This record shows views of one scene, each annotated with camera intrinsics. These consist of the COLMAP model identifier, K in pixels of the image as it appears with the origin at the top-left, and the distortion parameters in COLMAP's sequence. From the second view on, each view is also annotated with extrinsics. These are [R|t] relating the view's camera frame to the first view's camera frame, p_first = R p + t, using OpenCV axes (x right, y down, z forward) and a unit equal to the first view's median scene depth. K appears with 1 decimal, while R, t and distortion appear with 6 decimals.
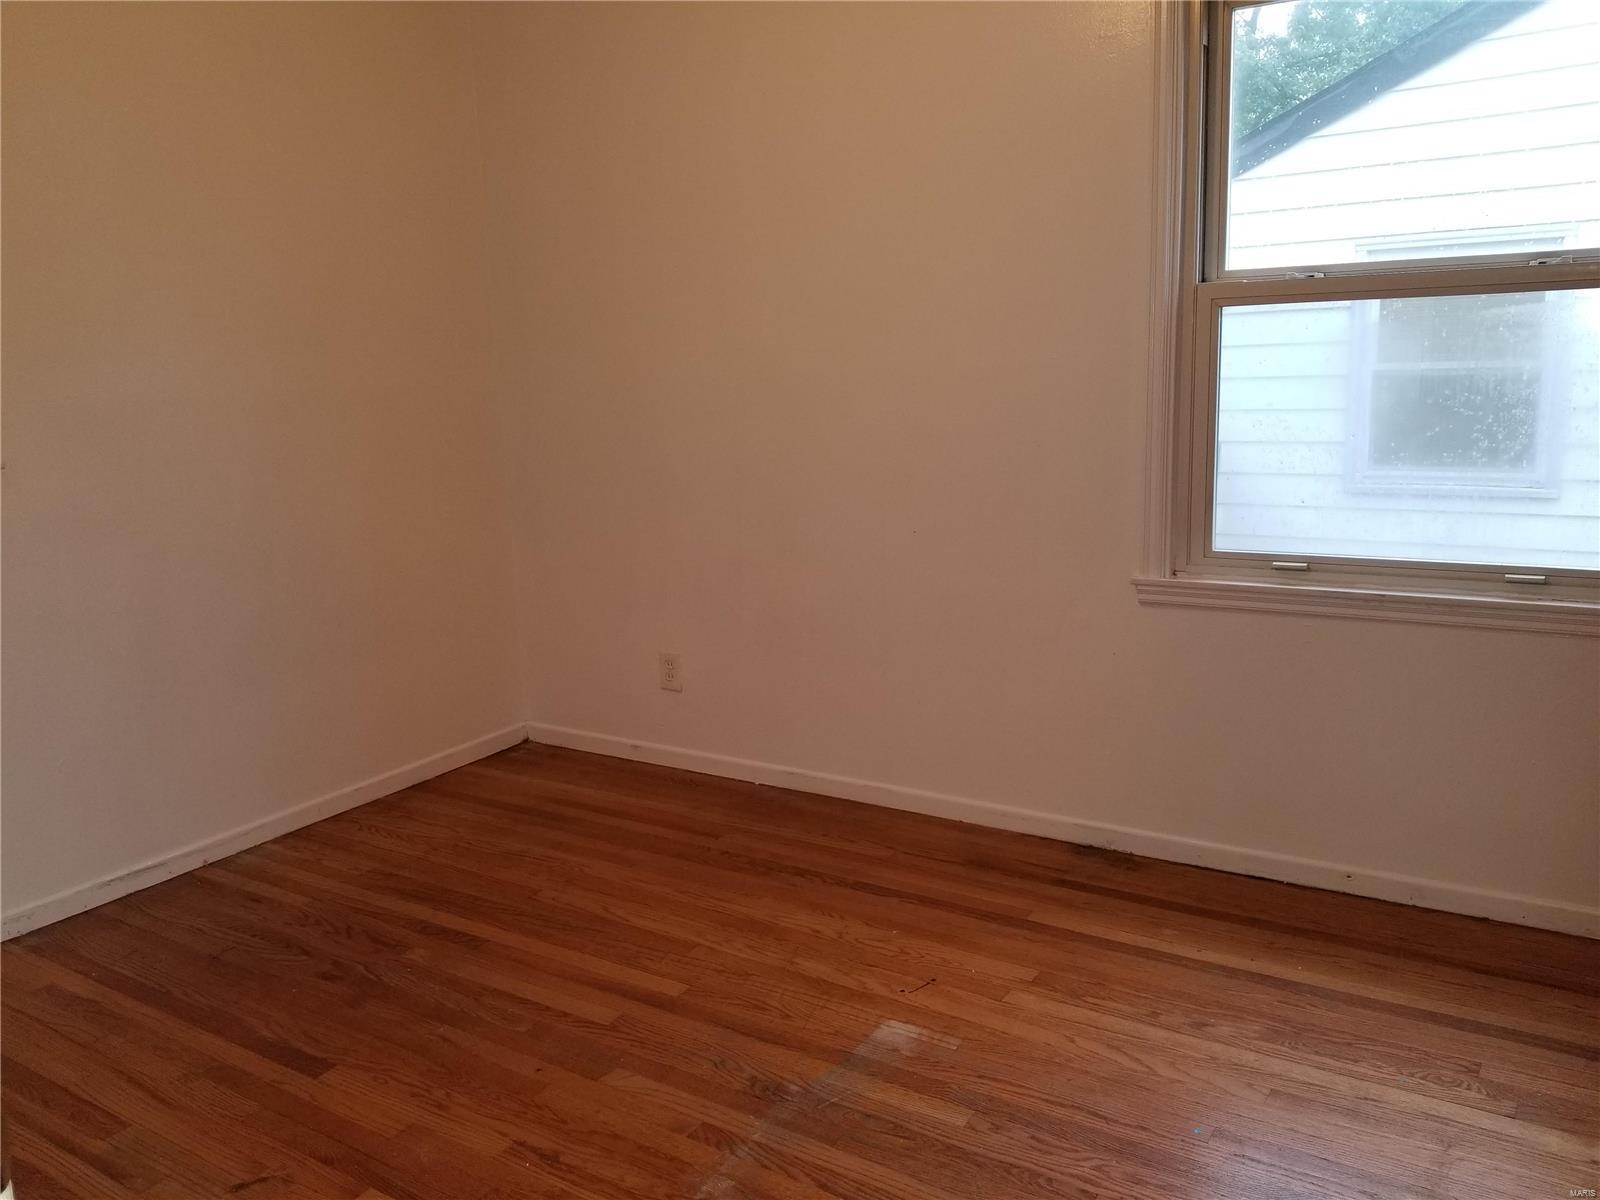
lens RADIAL K [[1249.9, 0, 784.8], [0, 1249.9, 575.5], [0, 0, 1]] dist [0.066364, -0.105762]
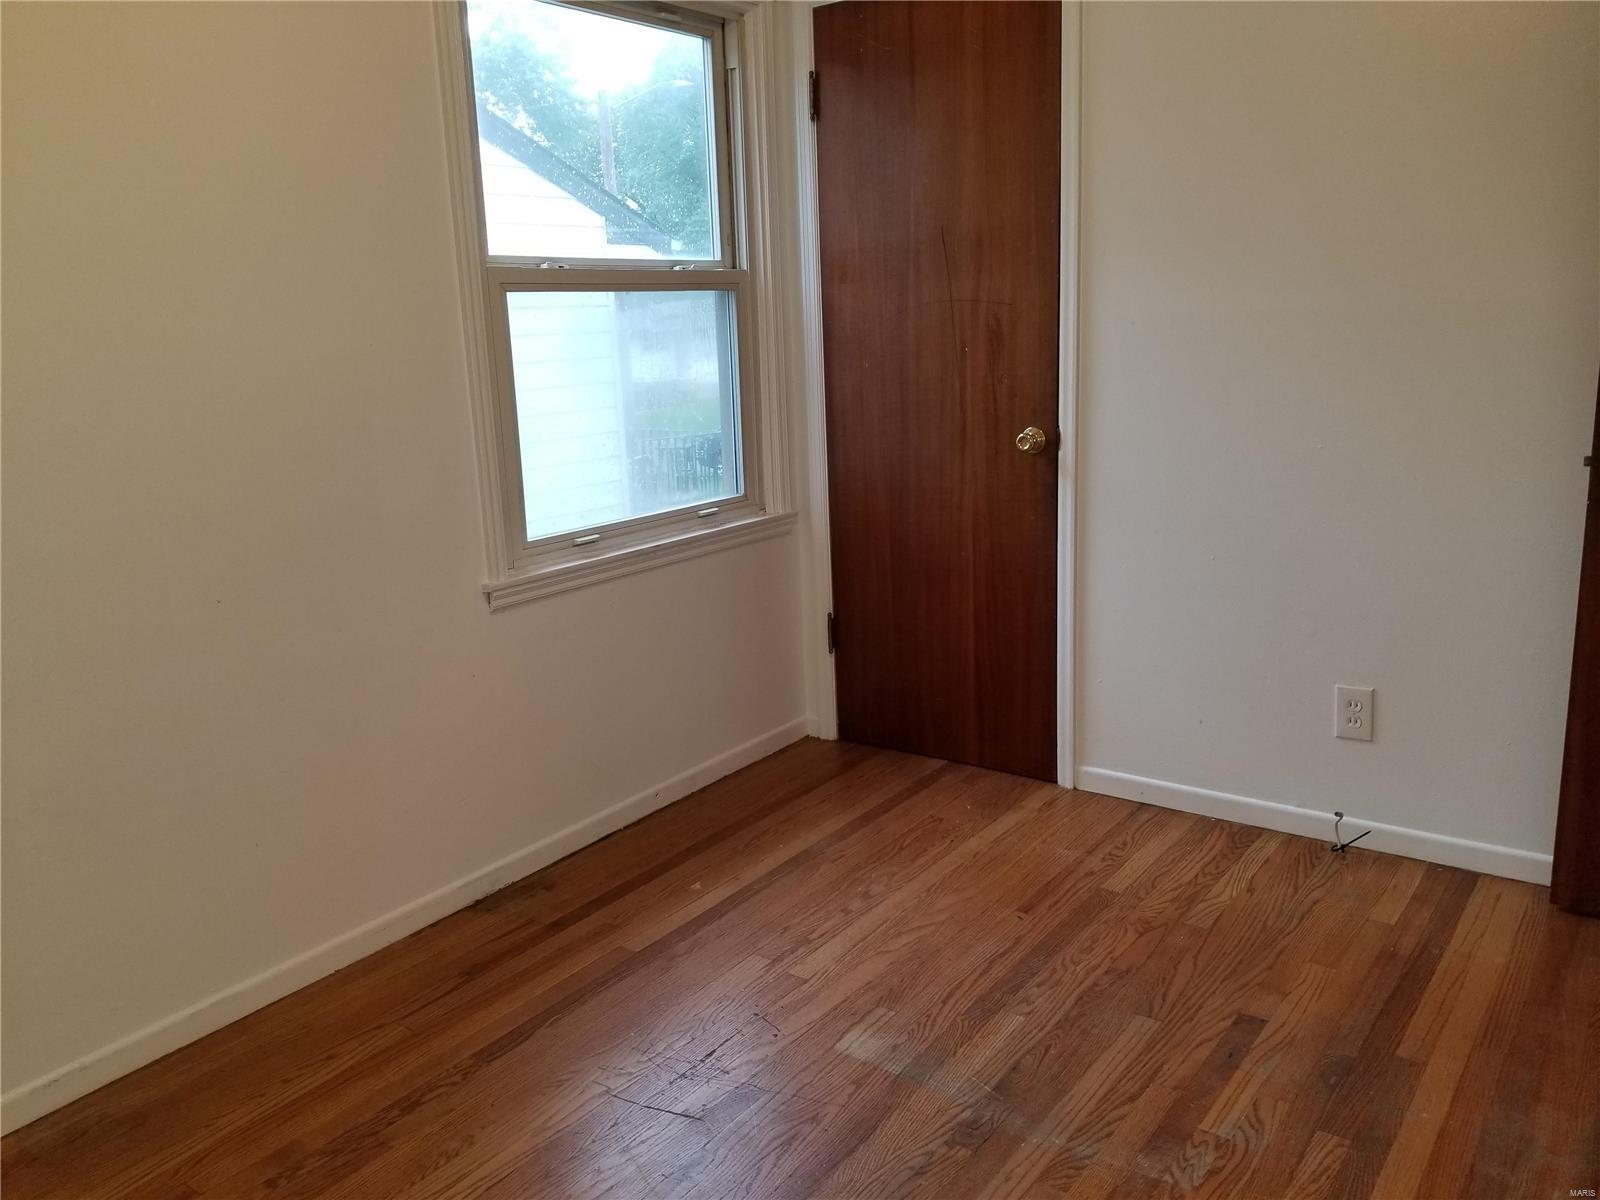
lens RADIAL K [[1249.9, 0, 784.8], [0, 1249.9, 575.5], [0, 0, 1]] dist [0.066364, -0.105762]
pose [[0.060717, -0.166501, 0.984170, -0.632569], [0.209576, 0.966137, 0.150520, -0.101712], [-0.975905, 0.197120, 0.093556, 0.735147]]
